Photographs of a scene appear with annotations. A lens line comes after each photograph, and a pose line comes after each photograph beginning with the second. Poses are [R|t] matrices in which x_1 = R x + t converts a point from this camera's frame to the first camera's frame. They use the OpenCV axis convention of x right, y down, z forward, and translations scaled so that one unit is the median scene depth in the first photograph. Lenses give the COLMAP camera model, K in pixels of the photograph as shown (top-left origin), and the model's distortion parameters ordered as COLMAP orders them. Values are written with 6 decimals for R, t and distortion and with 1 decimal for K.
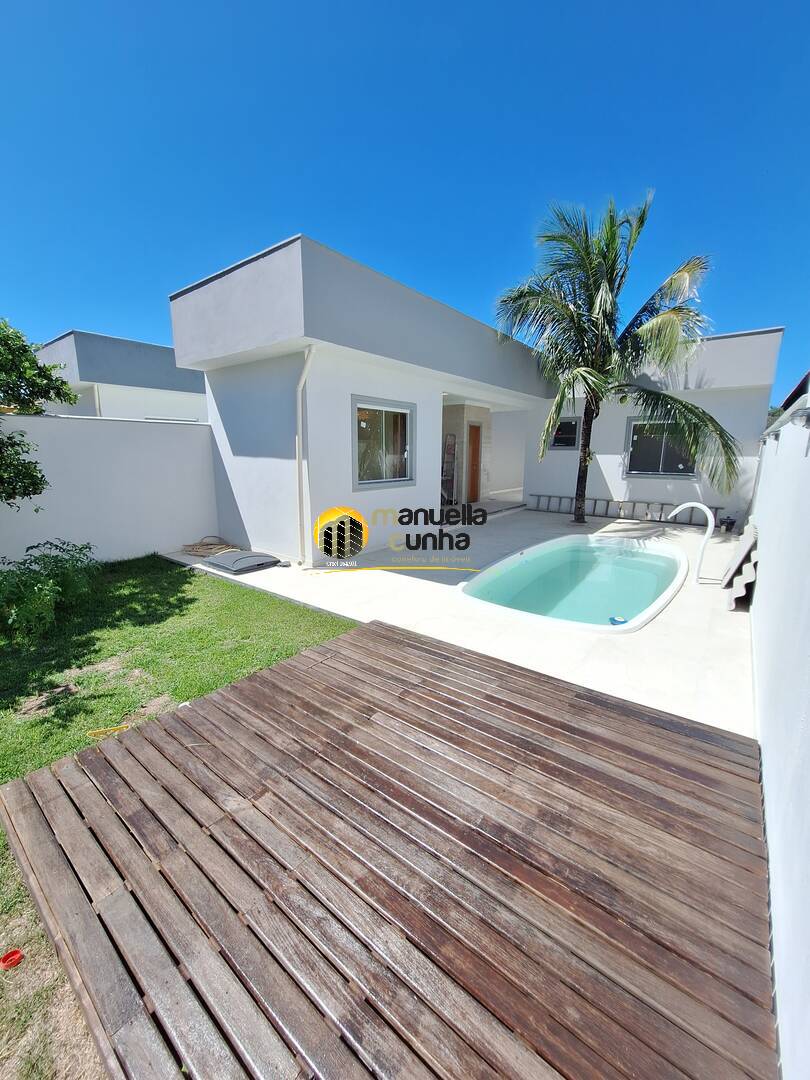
lens RADIAL K [[425.3, 0, 404.8], [0, 425.3, 536.6], [0, 0, 1]] dist [-0.010856, 0.000195]
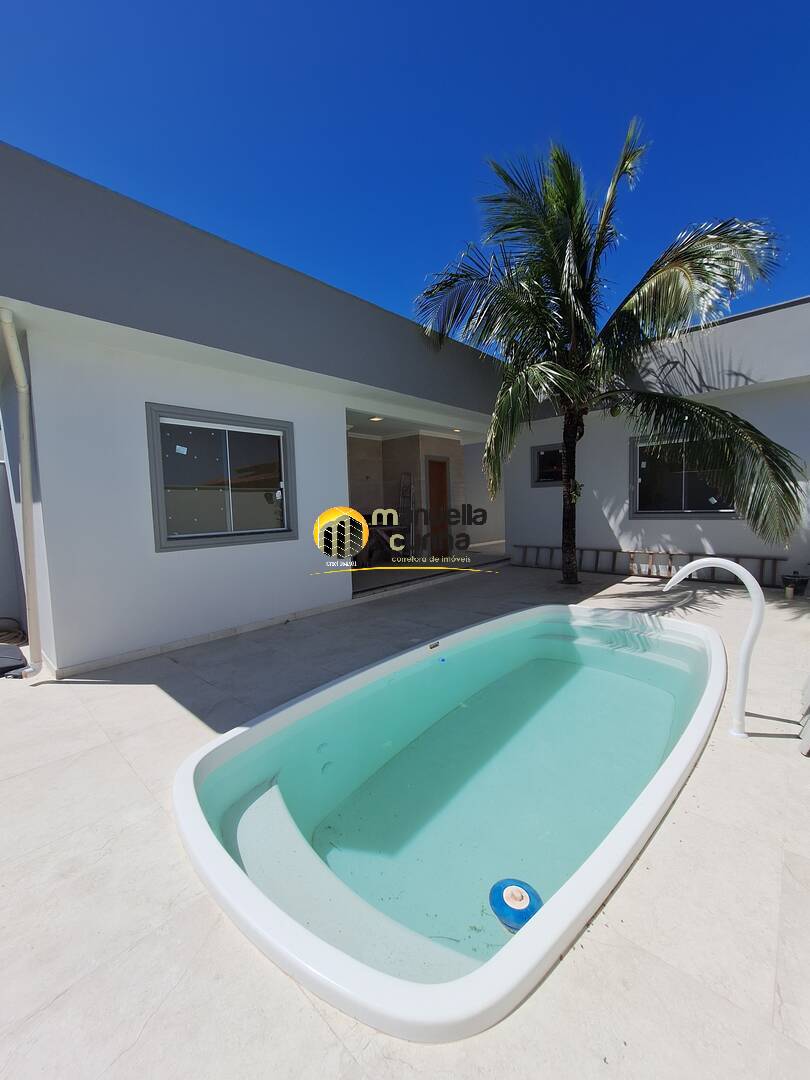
lens RADIAL K [[425.3, 0, 404.8], [0, 425.3, 536.6], [0, 0, 1]] dist [-0.010856, 0.000195]
pose [[0.995449, -0.028947, -0.090793, 0.214890], [0.017534, 0.992119, -0.124067, -0.029272], [0.093669, 0.121910, 0.988111, 0.279329]]
